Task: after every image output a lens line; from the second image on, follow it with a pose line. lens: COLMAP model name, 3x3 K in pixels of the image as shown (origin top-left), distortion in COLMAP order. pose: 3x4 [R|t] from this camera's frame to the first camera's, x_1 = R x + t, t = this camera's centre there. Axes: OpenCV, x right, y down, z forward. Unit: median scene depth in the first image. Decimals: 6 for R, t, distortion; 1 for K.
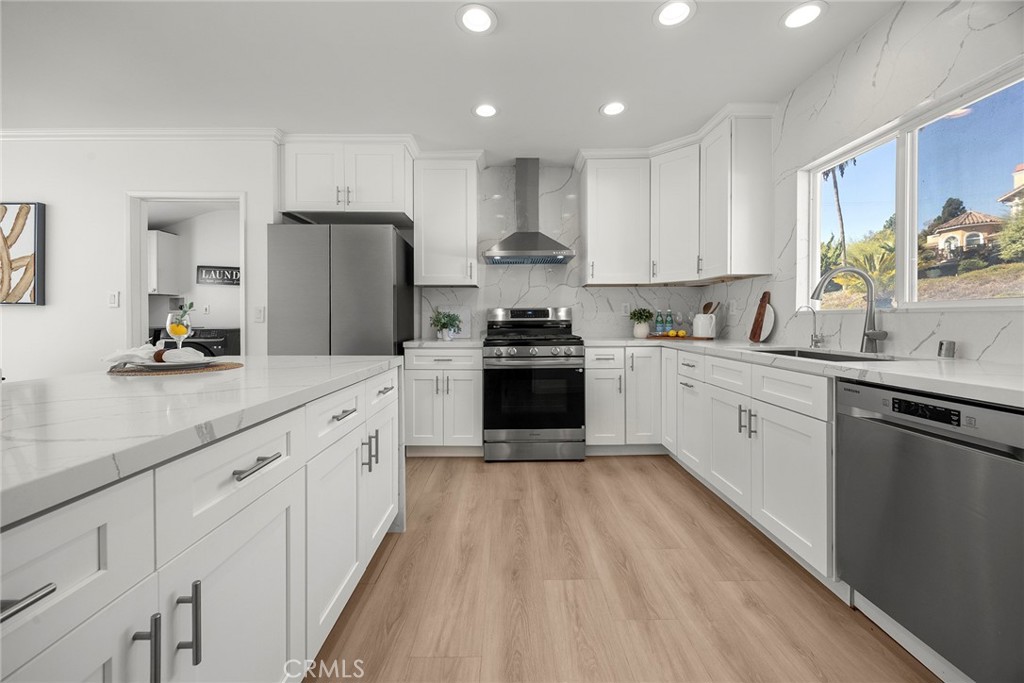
lens RADIAL K [[391.8, 0, 513.9], [0, 391.8, 326.9], [0, 0, 1]] dist [-0.005398, 0.000120]
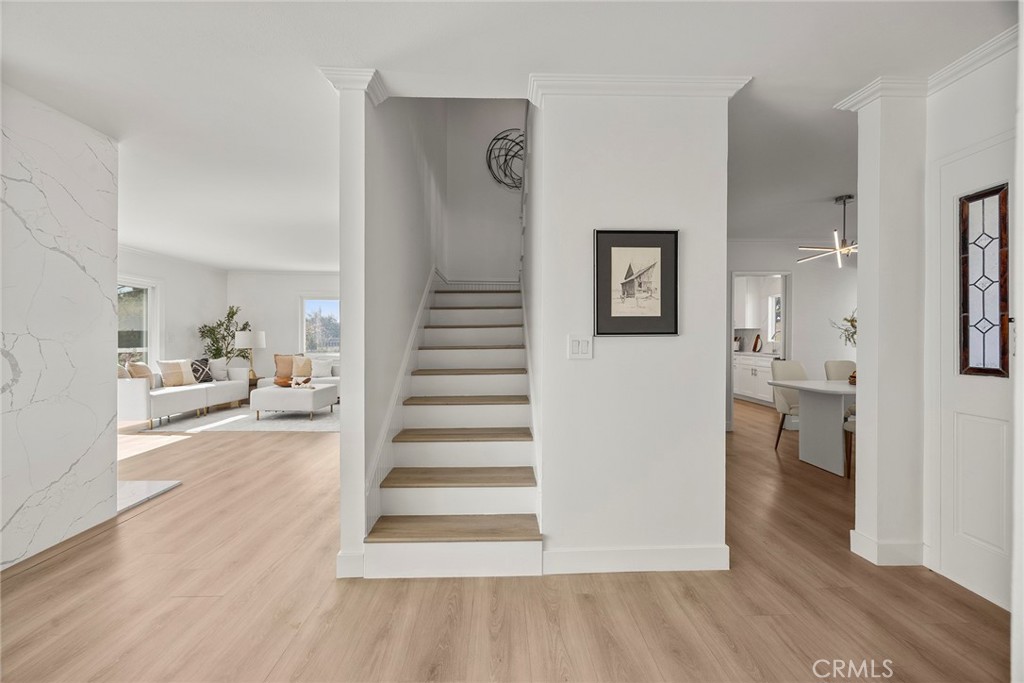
lens RADIAL K [[391.8, 0, 511.5], [0, 391.8, 339.7], [0, 0, 1]] dist [-0.005398, 0.000120]
pose [[0.999784, 0.002986, 0.020587, -1.096944], [-0.002785, 0.999948, -0.009793, -0.016026], [-0.020615, 0.009733, 0.999740, -1.639679]]
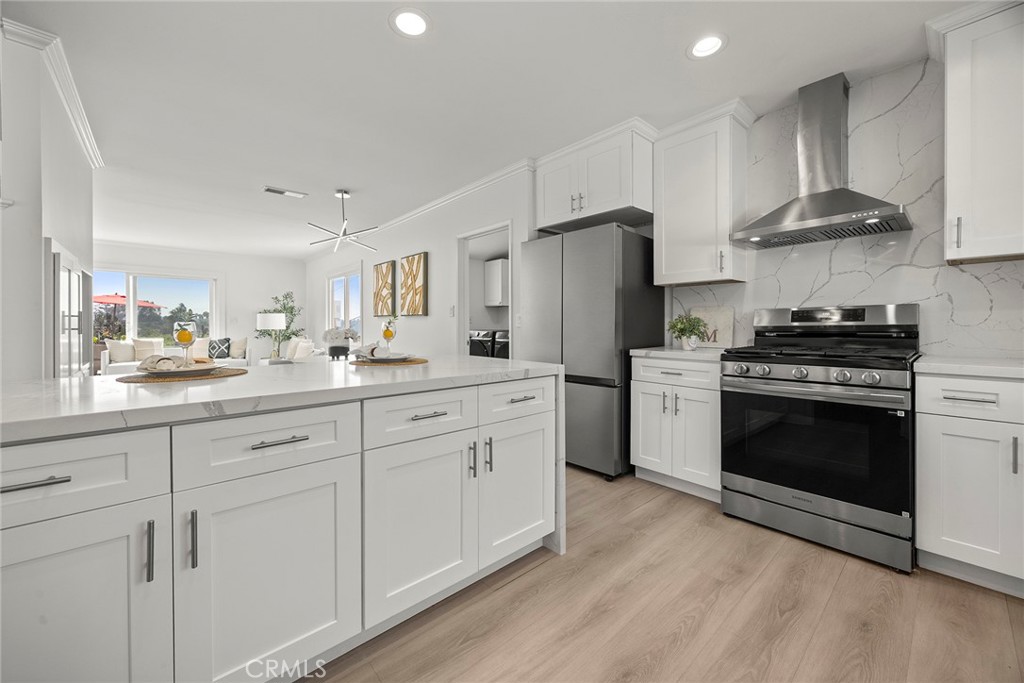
lens RADIAL K [[391.8, 0, 512.0], [0, 391.8, 331.7], [0, 0, 1]] dist [-0.005398, 0.000120]
pose [[0.658253, 0.012987, -0.752685, 0.216116], [-0.010698, 0.999912, 0.007897, -0.006426], [0.752721, 0.002854, 0.658333, 0.194810]]
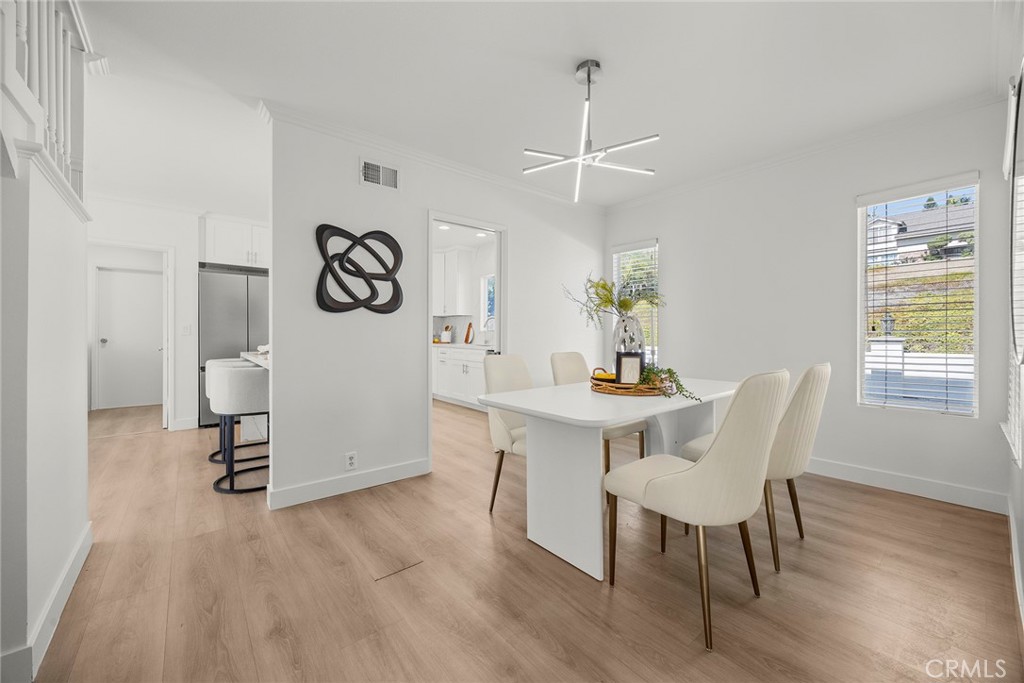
lens RADIAL K [[391.8, 0, 512.7], [0, 391.8, 337.8], [0, 0, 1]] dist [-0.005398, 0.000120]
pose [[0.777003, -0.007169, 0.629456, -0.592913], [0.009369, 0.999956, -0.000177, 0.006365], [-0.629427, 0.006035, 0.777036, -0.917505]]
